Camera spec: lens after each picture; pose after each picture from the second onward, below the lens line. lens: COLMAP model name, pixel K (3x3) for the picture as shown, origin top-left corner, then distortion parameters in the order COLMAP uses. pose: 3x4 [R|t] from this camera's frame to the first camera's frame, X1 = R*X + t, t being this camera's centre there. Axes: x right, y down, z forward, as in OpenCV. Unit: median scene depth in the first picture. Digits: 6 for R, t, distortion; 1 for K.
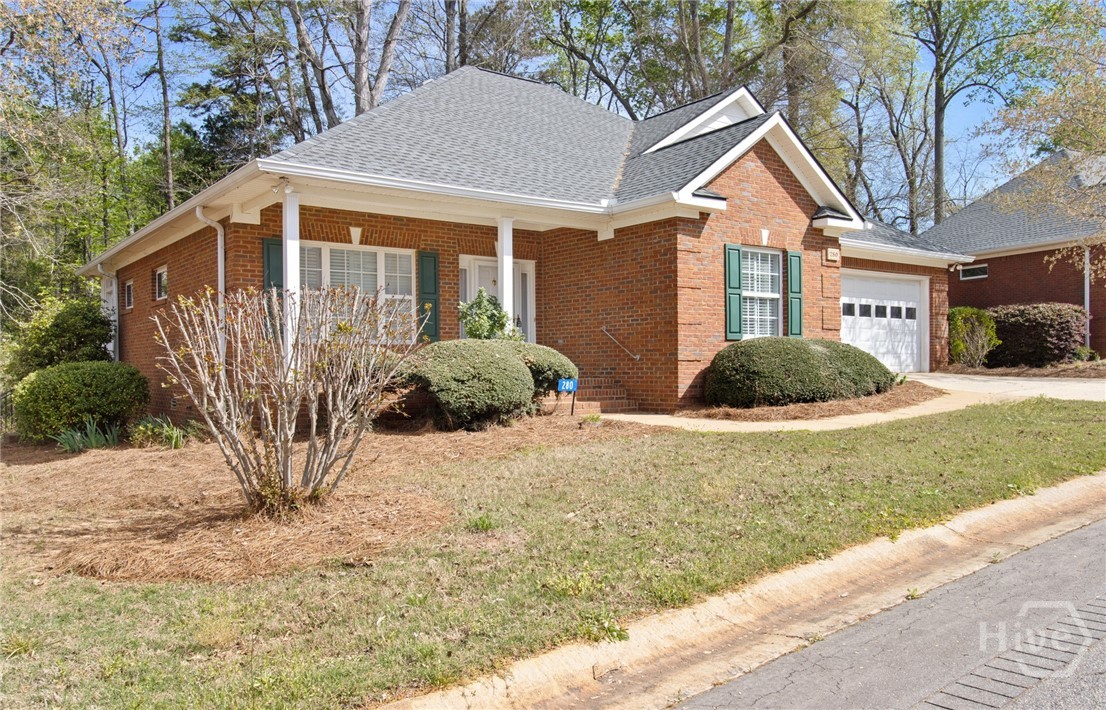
lens RADIAL K [[872.4, 0, 553.0], [0, 872.4, 355.0], [0, 0, 1]] dist [0.003658, 0.000748]
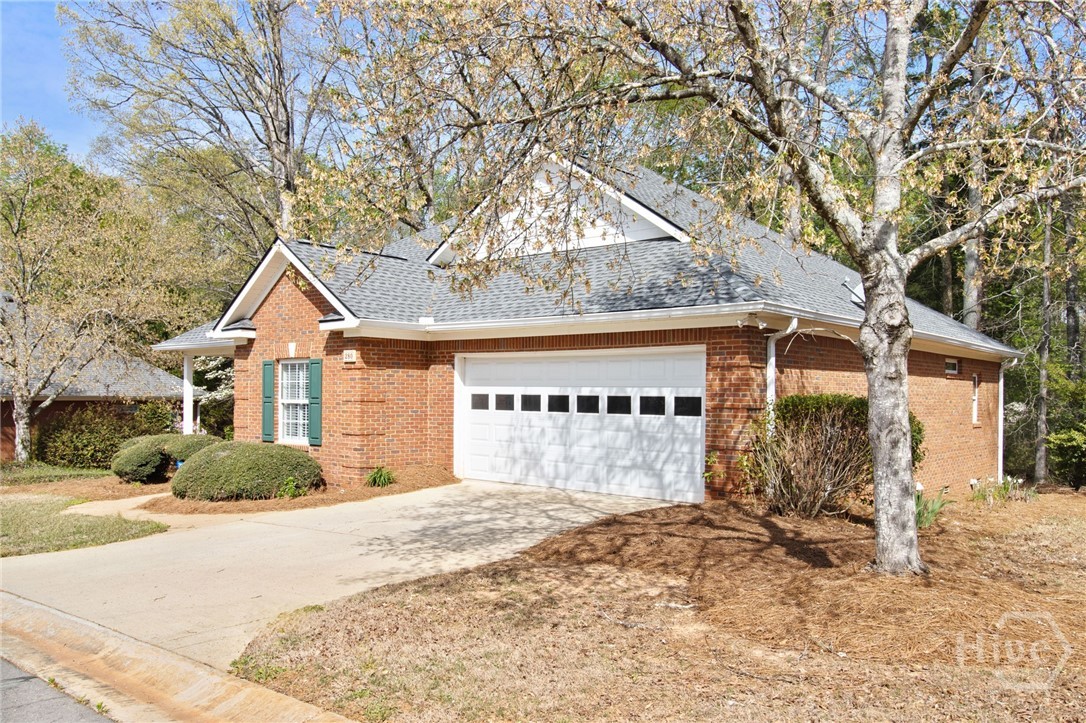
lens RADIAL K [[855.8, 0, 543.0], [0, 855.8, 361.5], [0, 0, 1]] dist [-0.000168, -0.000490]
pose [[0.186017, -0.032791, -0.981999, 1.313369], [0.002191, 0.999454, -0.032959, -0.079740], [0.982544, 0.003979, 0.185988, 1.061914]]
